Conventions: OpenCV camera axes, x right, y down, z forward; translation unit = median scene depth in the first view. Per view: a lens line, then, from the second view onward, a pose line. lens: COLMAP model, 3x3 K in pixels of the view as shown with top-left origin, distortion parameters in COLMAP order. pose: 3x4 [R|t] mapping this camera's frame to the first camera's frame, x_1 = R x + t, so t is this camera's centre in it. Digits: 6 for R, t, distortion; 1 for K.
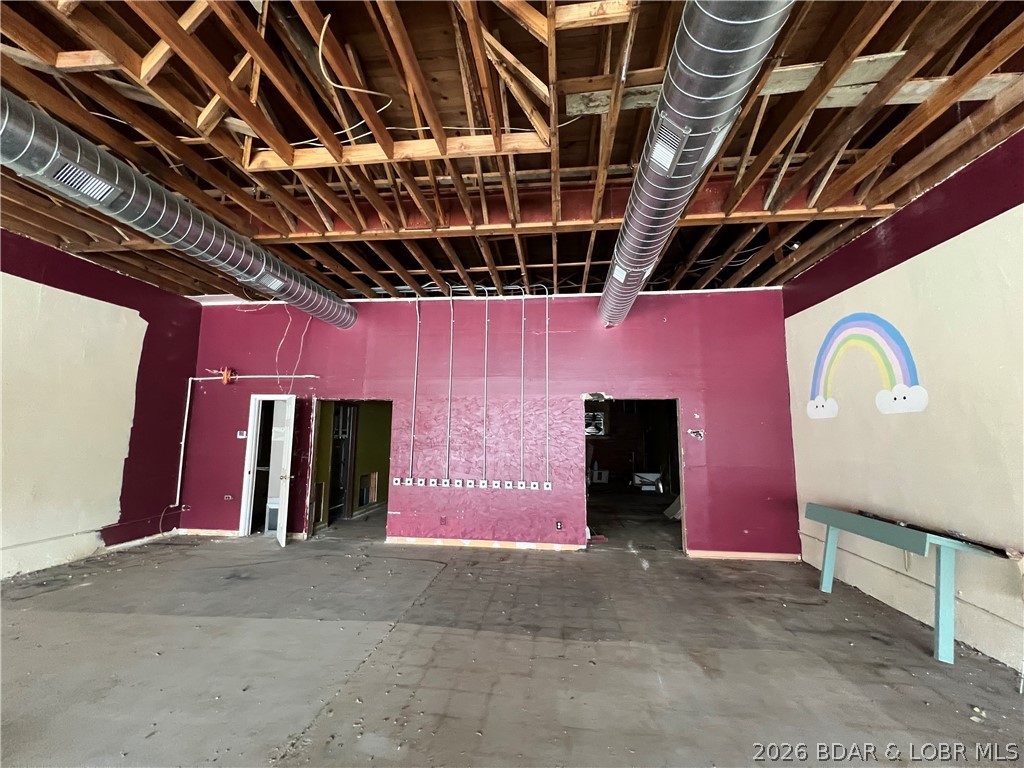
lens RADIAL K [[408.2, 0, 509.2], [0, 408.2, 383.0], [0, 0, 1]] dist [-0.000880, -0.000174]
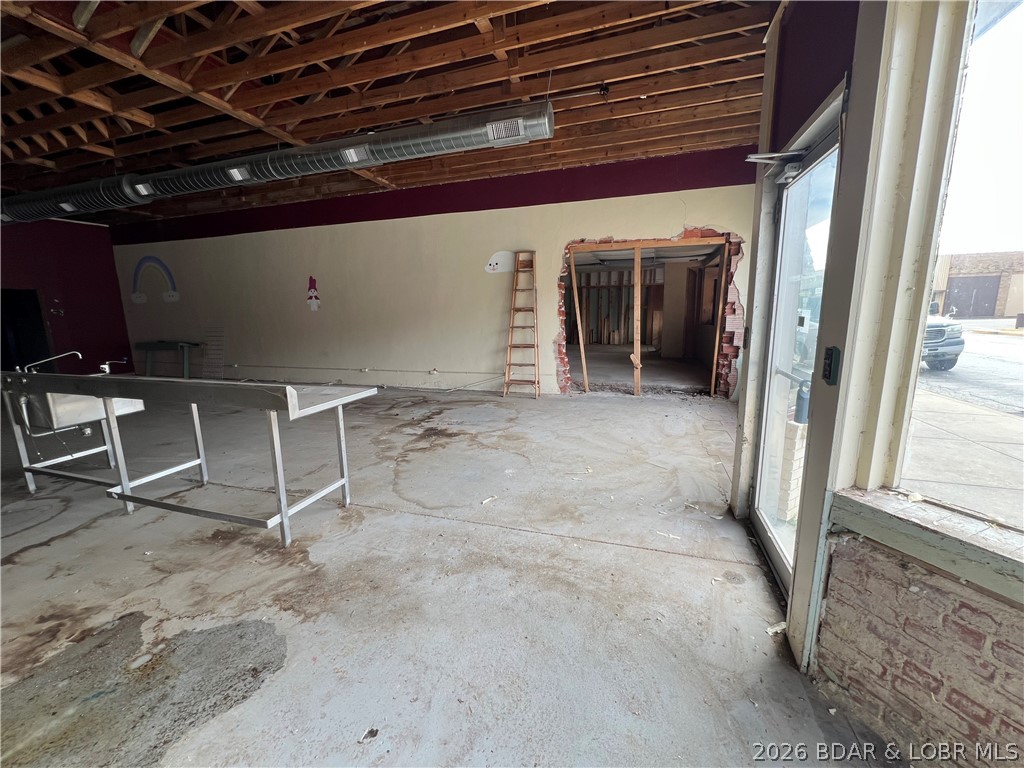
lens RADIAL K [[408.2, 0, 509.2], [0, 408.2, 383.0], [0, 0, 1]] dist [-0.000880, -0.000174]
pose [[0.188880, -0.186414, 0.964144, -0.809352], [-0.102568, 0.972701, 0.208163, -0.119684], [-0.976629, -0.138208, 0.164604, -1.046904]]
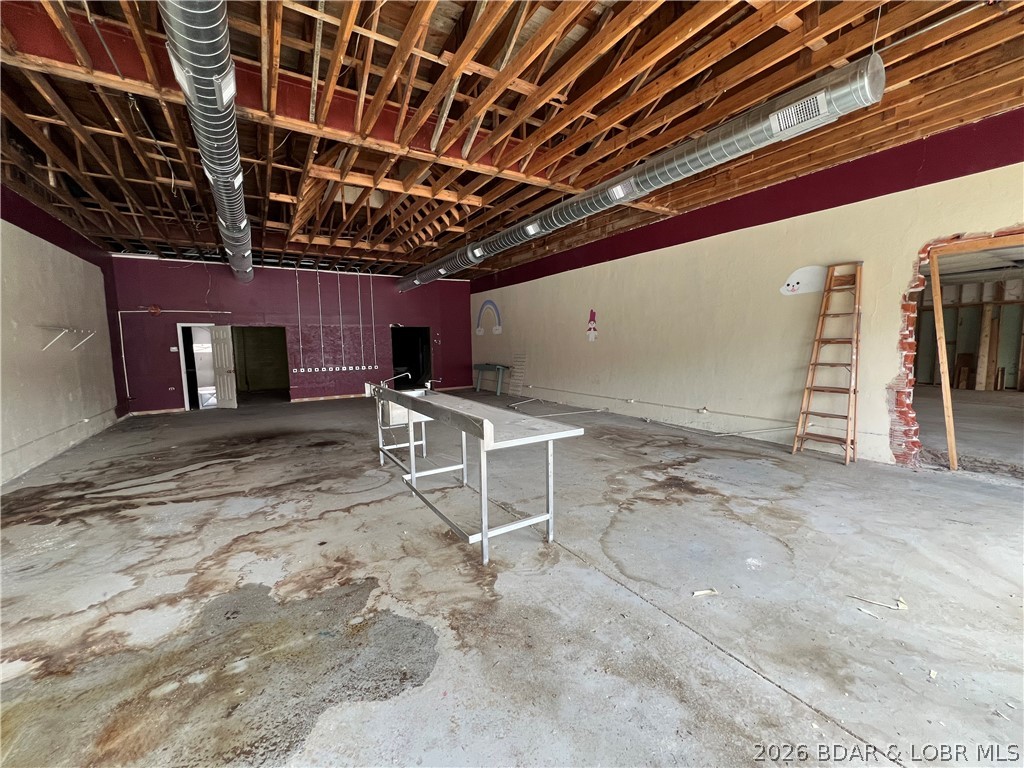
lens RADIAL K [[408.2, 0, 509.2], [0, 408.2, 383.0], [0, 0, 1]] dist [-0.000880, -0.000174]
pose [[0.777143, -0.086331, 0.623374, -0.718405], [-0.051824, 0.978403, 0.200107, -0.135480], [-0.627186, -0.187817, 0.755885, -1.101806]]
